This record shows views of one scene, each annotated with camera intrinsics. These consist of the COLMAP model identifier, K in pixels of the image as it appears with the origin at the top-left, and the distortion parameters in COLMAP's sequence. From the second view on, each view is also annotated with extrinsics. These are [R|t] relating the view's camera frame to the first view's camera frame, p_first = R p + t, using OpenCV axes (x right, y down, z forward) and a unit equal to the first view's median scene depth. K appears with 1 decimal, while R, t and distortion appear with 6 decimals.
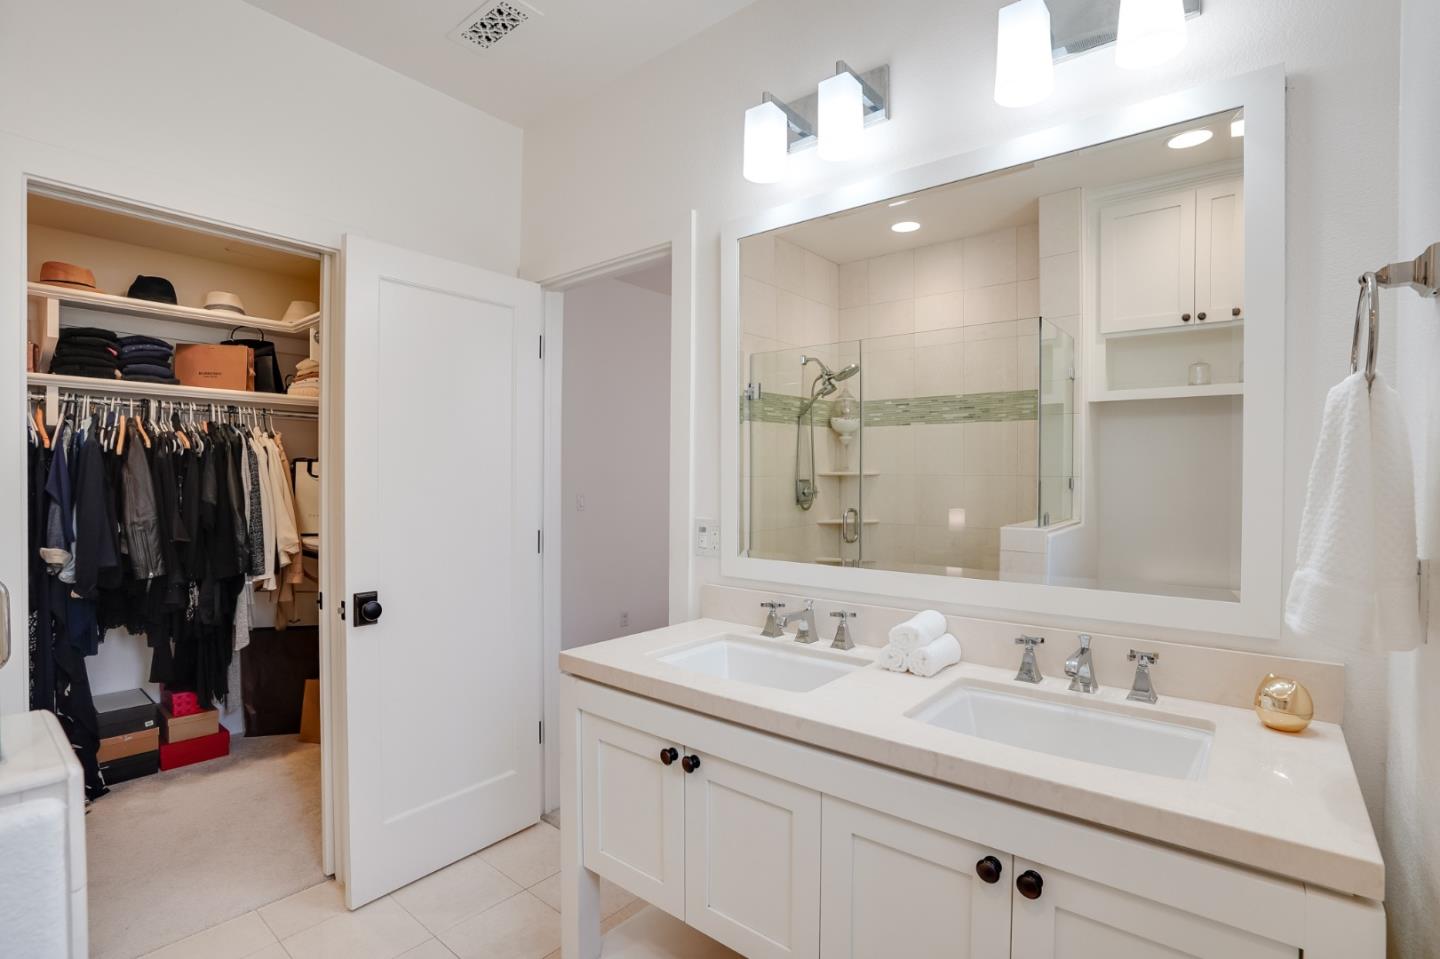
lens RADIAL K [[674.6, 0, 723.4], [0, 674.6, 478.2], [0, 0, 1]] dist [-0.029041, 0.001500]
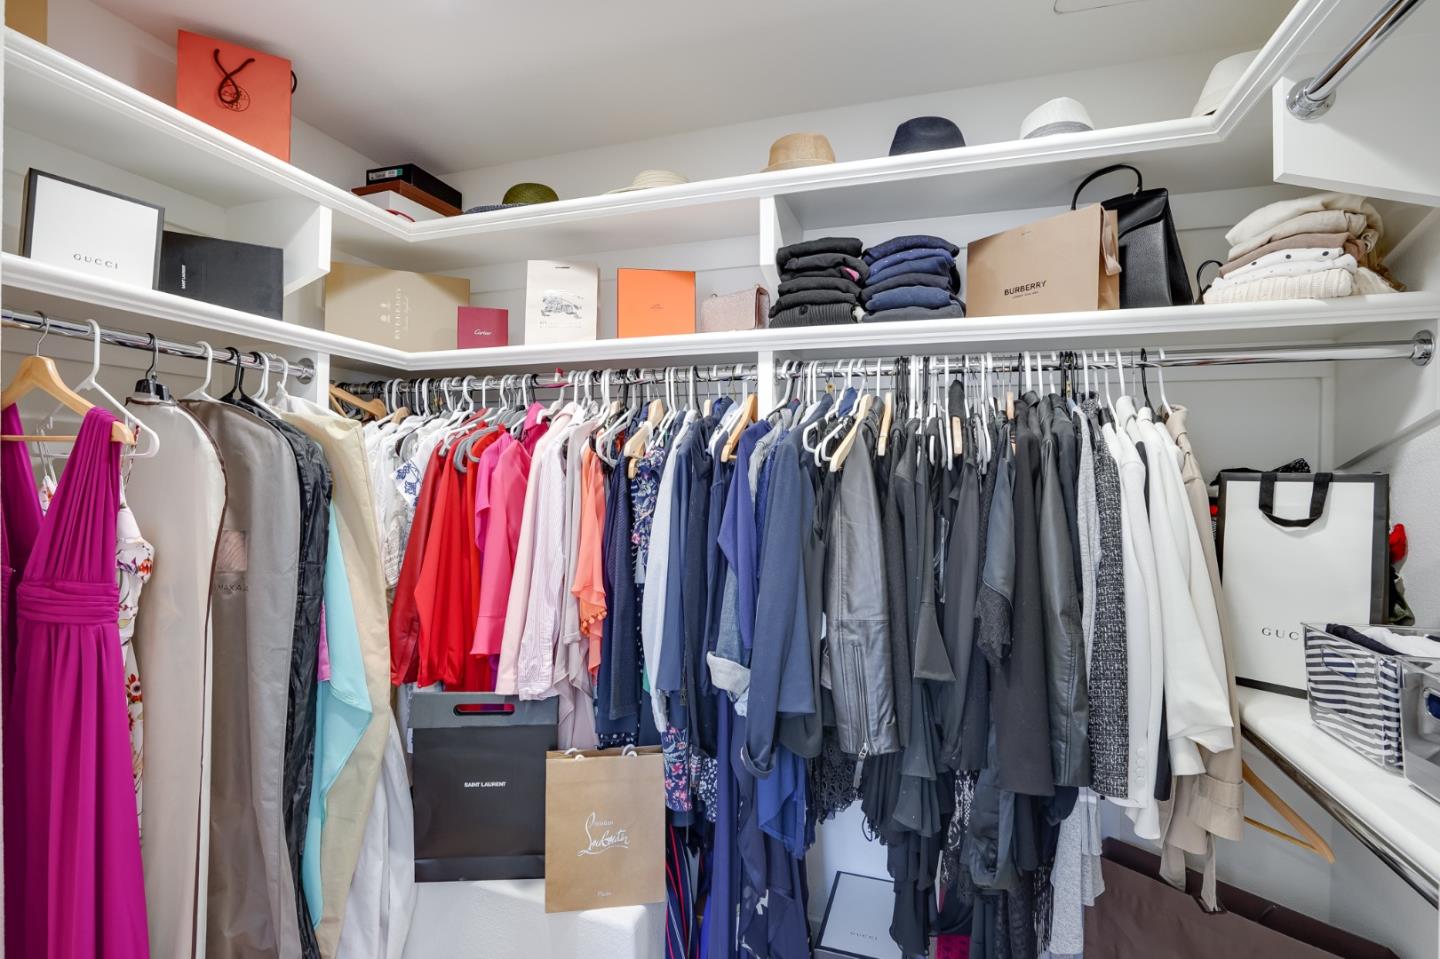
lens RADIAL K [[674.6, 0, 706.7], [0, 674.6, 475.1], [0, 0, 1]] dist [-0.029041, 0.001500]
pose [[0.337114, 0.010248, -0.941408, -0.430539], [-0.003958, 0.999947, 0.009469, -0.033811], [0.941456, 0.000534, 0.337136, 0.664033]]
